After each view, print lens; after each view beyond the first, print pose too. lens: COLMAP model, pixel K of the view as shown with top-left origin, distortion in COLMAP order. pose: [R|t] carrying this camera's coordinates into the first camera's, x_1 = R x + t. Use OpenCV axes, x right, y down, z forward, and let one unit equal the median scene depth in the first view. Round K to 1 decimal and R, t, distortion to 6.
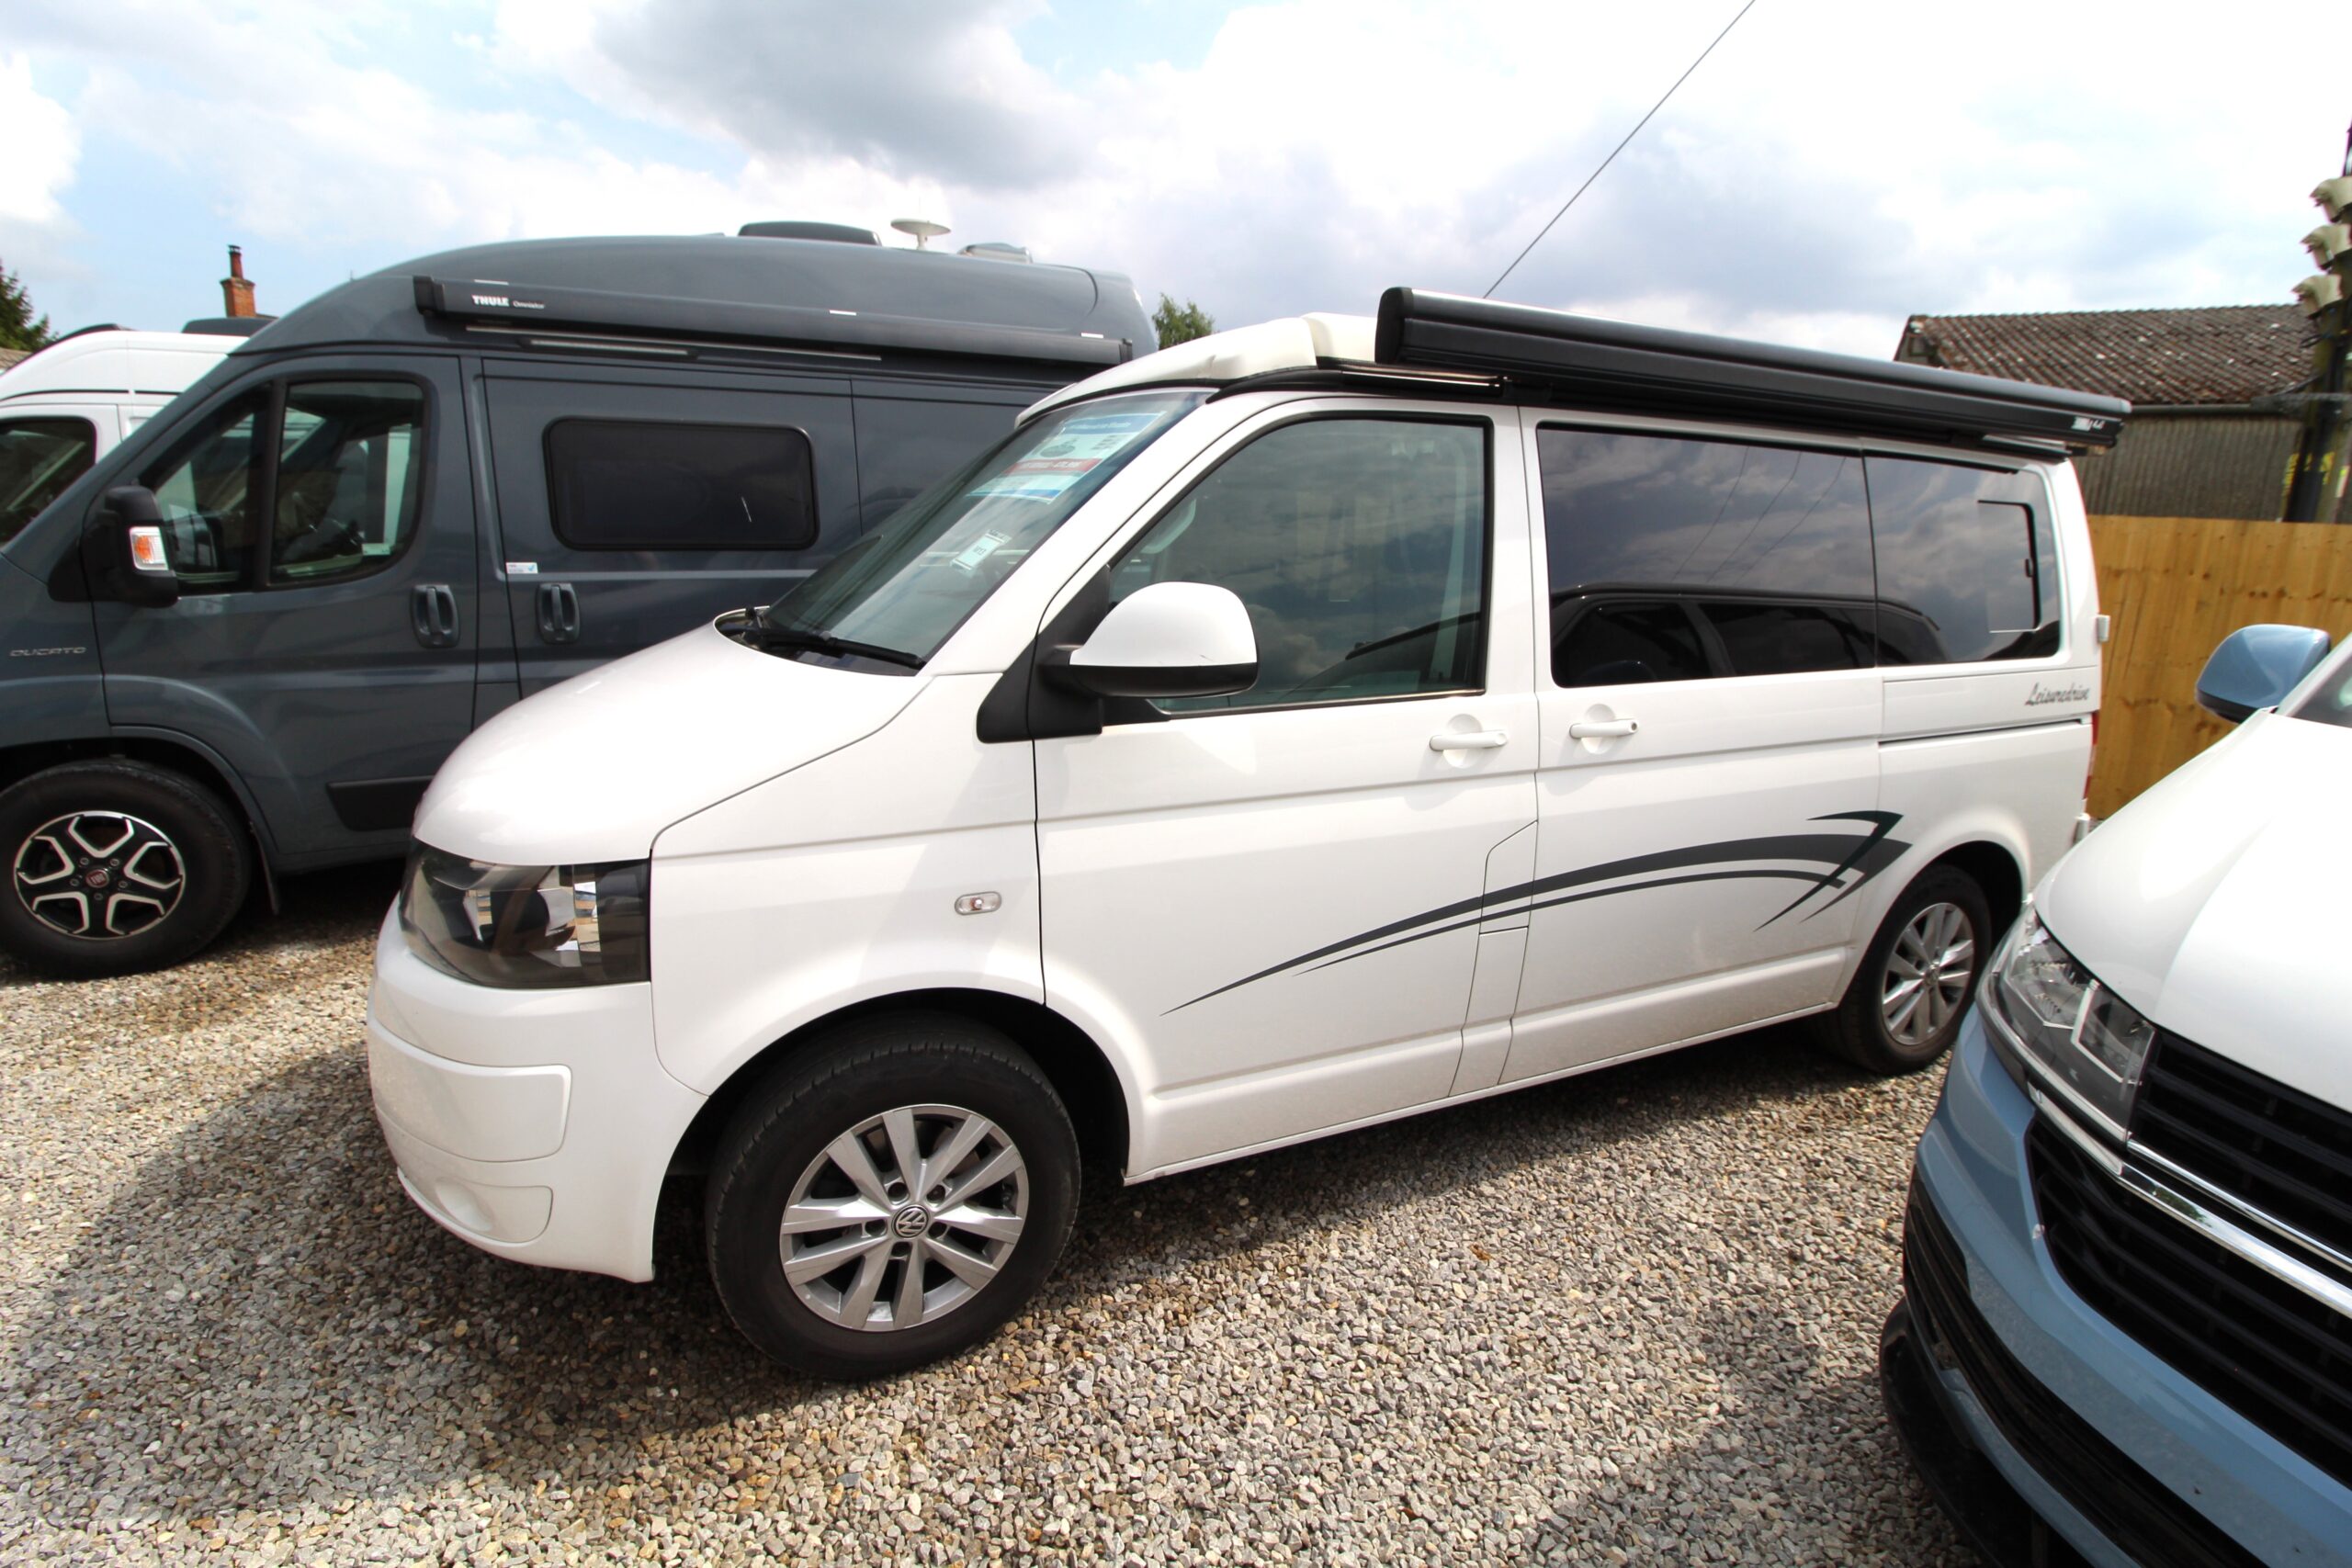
lens RADIAL K [[1108.2, 0, 1186.7], [0, 1108.2, 758.7], [0, 0, 1]] dist [-0.006953, -0.007724]
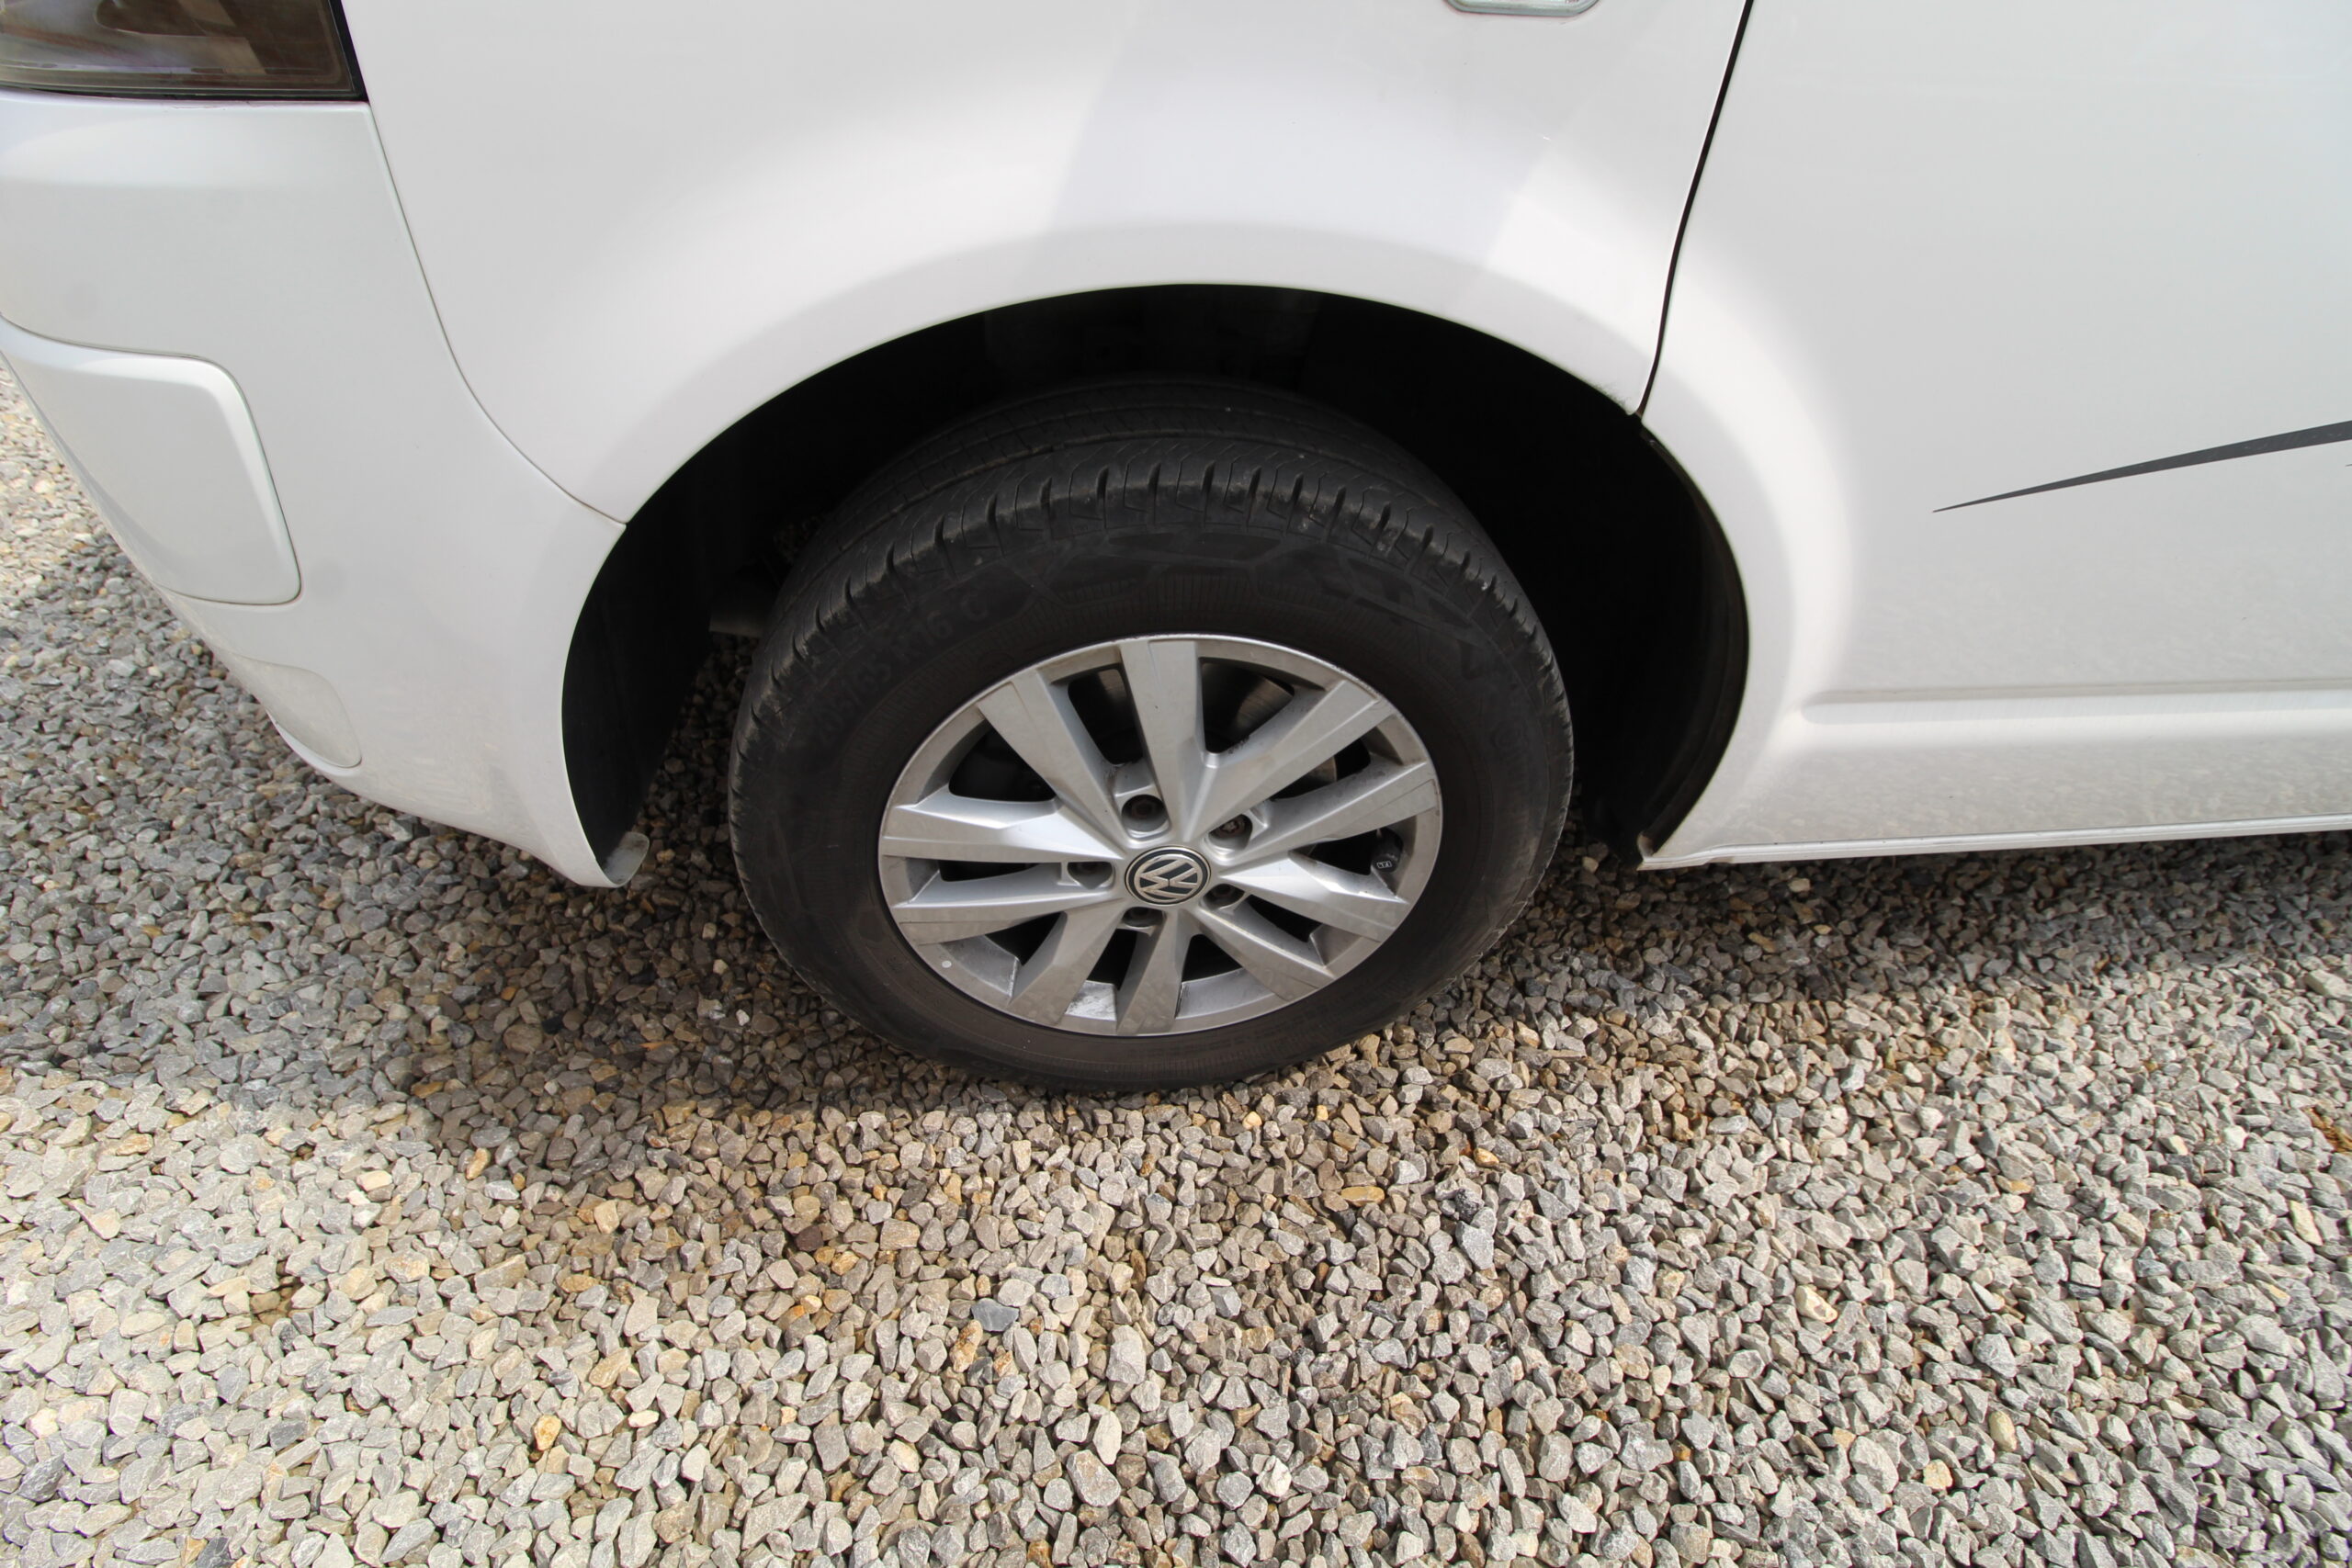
lens RADIAL K [[1108.2, 0, 1175.1], [0, 1108.2, 777.3], [0, 0, 1]] dist [-0.006953, -0.007724]
pose [[0.947894, 0.230789, -0.219622, -0.155110], [-0.094931, 0.862659, 0.496797, 0.162575], [0.304115, -0.450062, 0.839618, 0.632759]]
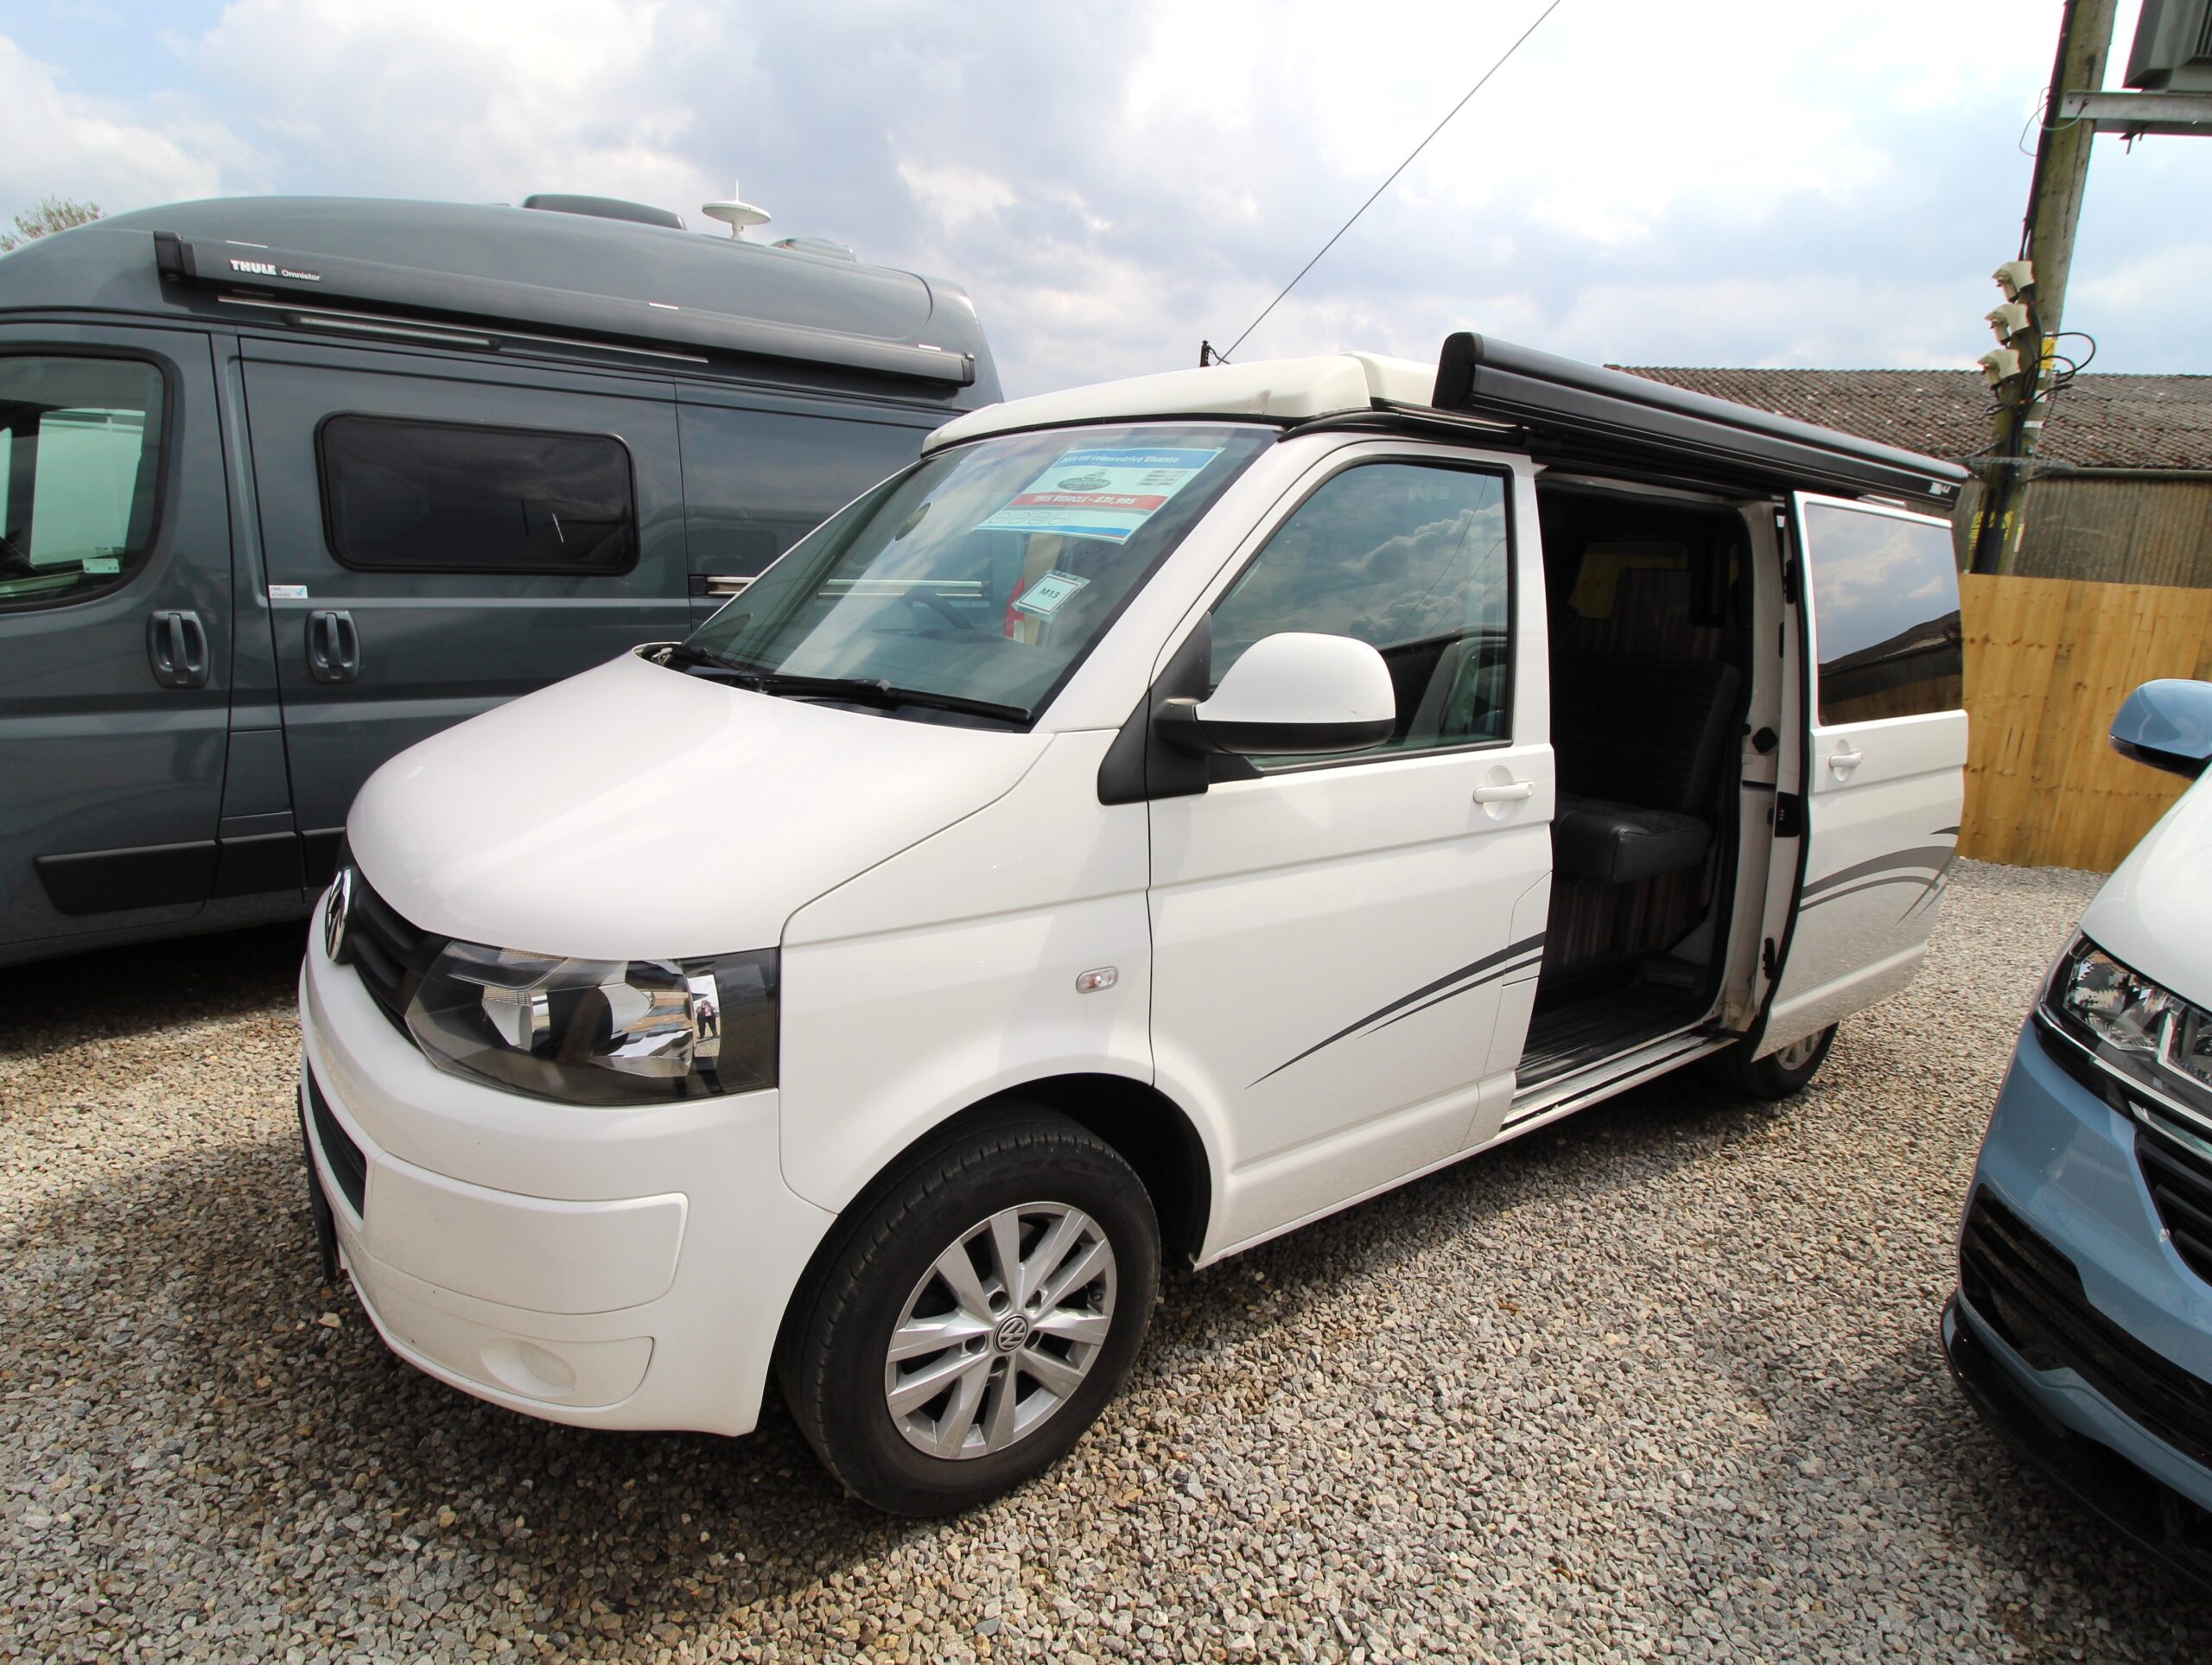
lens RADIAL K [[1178.9, 0, 1086.3], [0, 1178.9, 801.5], [0, 0, 1]] dist [-0.007349, -0.007263]
pose [[0.981577, -0.015086, 0.190471, -0.356527], [0.014457, 0.999884, 0.004692, -0.020630], [-0.190520, -0.001852, 0.981682, 0.040000]]
